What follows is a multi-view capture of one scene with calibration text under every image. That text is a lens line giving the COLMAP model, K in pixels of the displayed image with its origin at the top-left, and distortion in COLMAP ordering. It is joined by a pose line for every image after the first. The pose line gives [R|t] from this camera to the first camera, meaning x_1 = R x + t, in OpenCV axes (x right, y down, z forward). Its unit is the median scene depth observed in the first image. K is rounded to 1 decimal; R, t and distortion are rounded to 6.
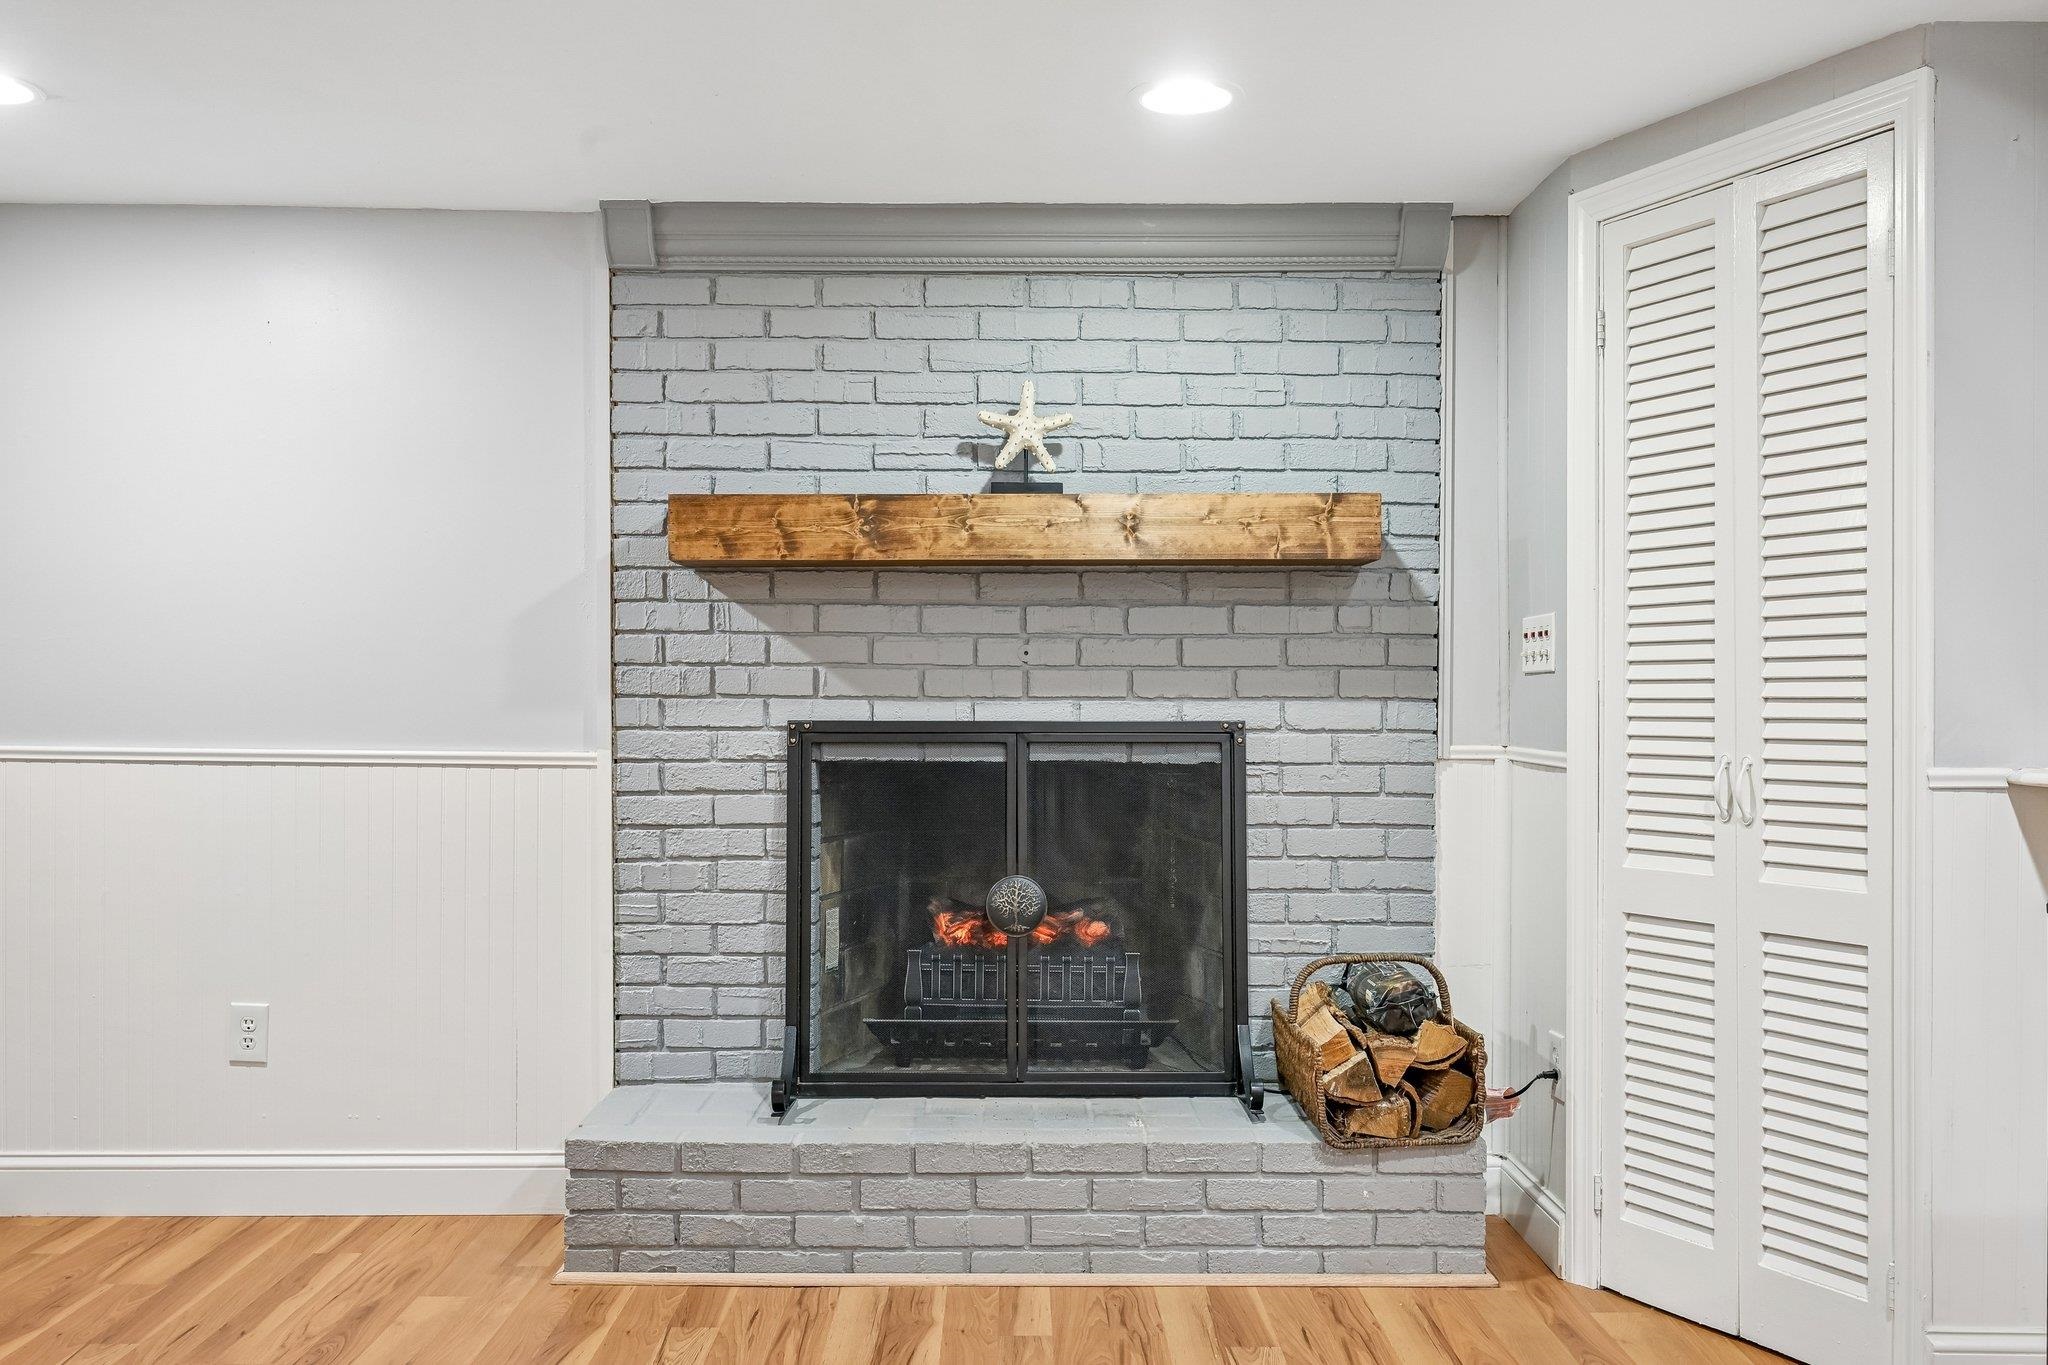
lens RADIAL K [[1768.7, 0, 1034.7], [0, 1768.7, 719.0], [0, 0, 1]] dist [-0.004742, -0.002692]
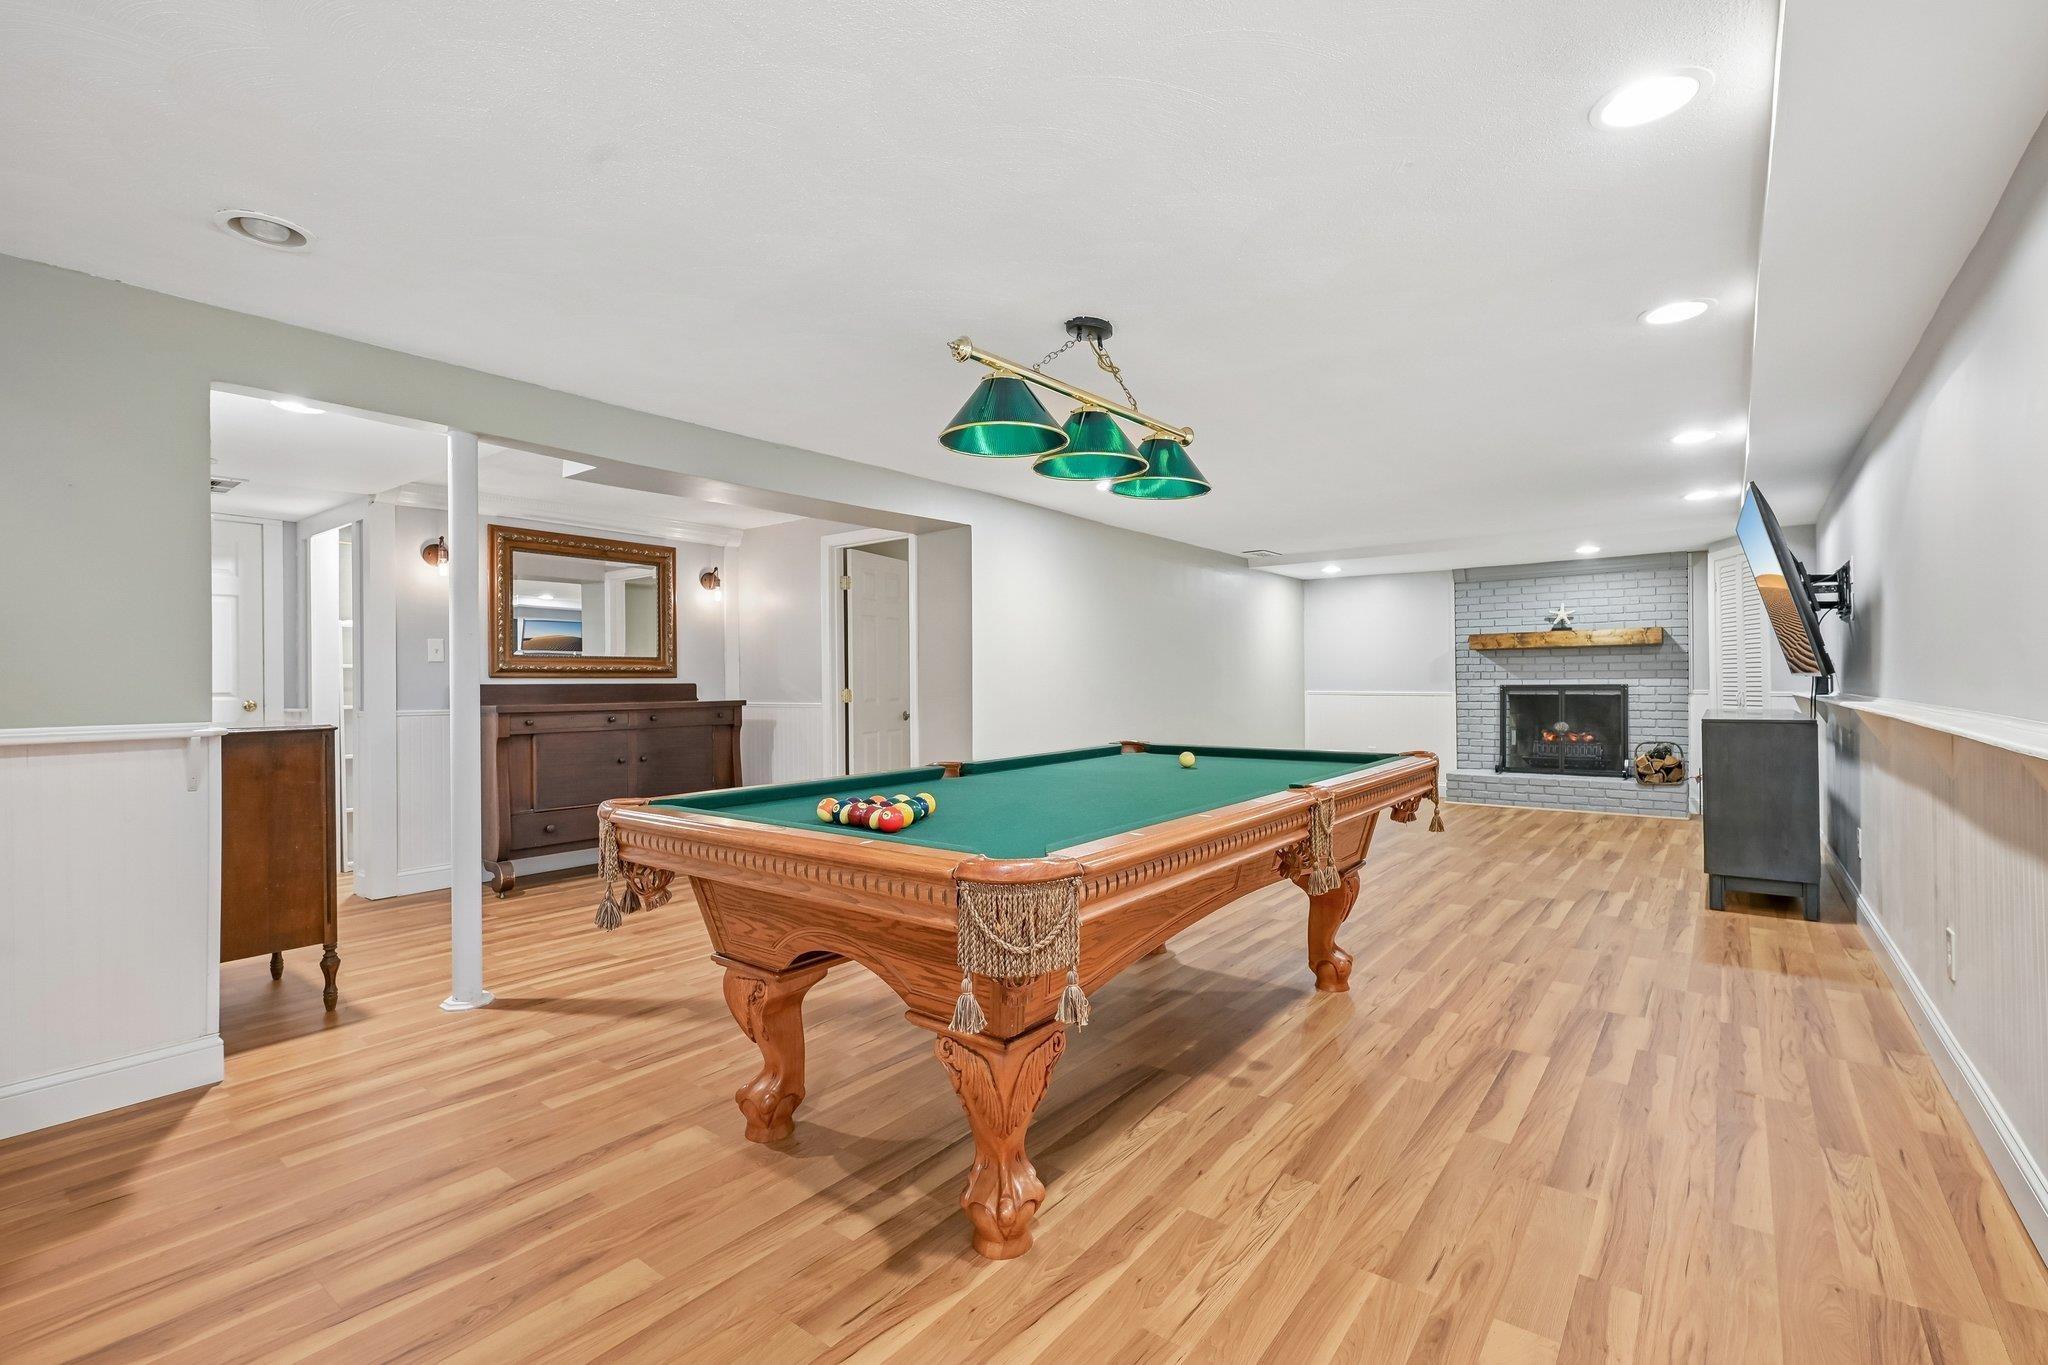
lens RADIAL K [[917.0, 0, 1026.3], [0, 917.0, 682.0], [0, 0, 1]] dist [0.001239, -0.000671]
pose [[0.786056, -0.009930, -0.618075, 0.330391], [0.001064, 0.999891, -0.014711, 0.025396], [0.618154, 0.010906, 0.785981, -1.449953]]
